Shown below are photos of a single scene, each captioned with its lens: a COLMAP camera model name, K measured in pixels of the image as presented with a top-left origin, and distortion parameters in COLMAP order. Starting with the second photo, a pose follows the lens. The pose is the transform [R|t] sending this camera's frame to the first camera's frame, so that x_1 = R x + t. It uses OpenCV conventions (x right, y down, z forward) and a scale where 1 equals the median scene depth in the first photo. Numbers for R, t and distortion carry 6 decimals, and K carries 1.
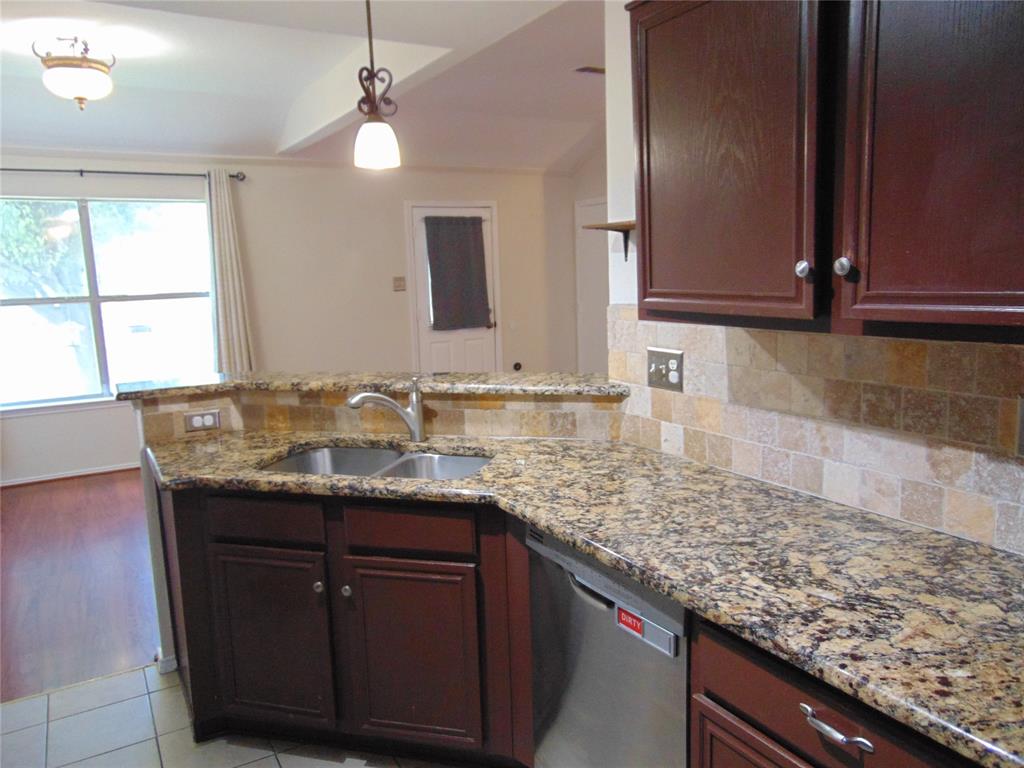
lens RADIAL K [[770.9, 0, 509.5], [0, 770.9, 382.3], [0, 0, 1]] dist [-0.030809, 0.057799]
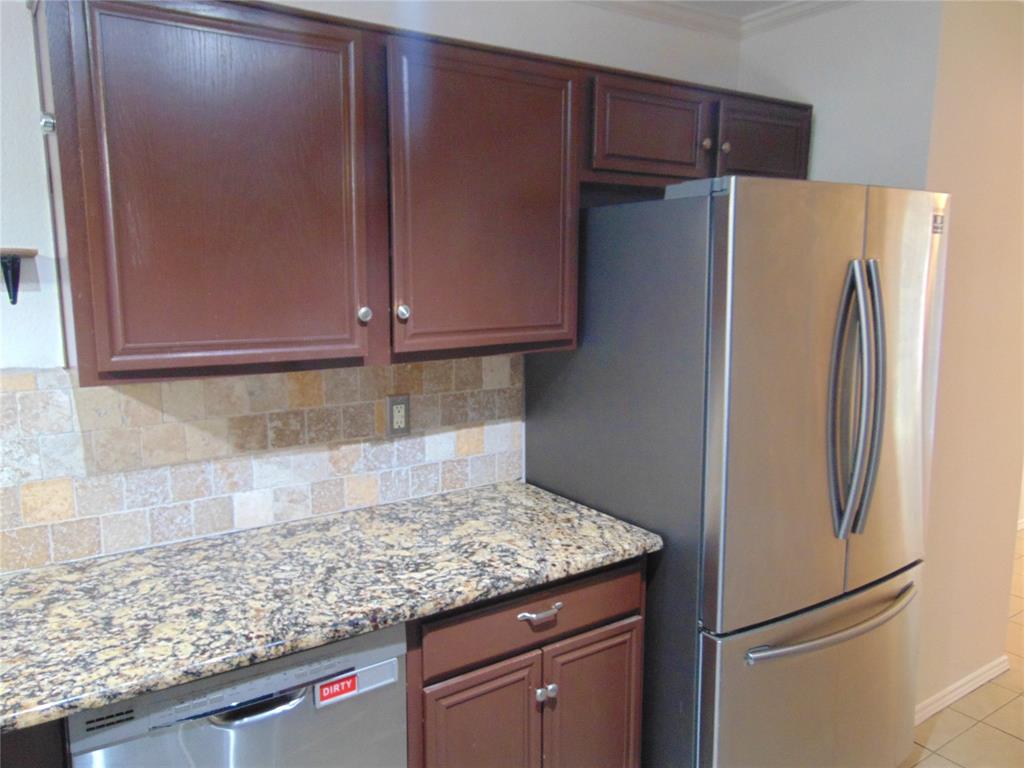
lens RADIAL K [[770.9, 0, 507.6], [0, 770.9, 383.1], [0, 0, 1]] dist [-0.030809, 0.057799]
pose [[-0.084985, -0.111230, 0.990154, -0.706955], [0.149553, 0.981068, 0.123045, -0.133781], [-0.985095, 0.158537, -0.066742, 0.747554]]
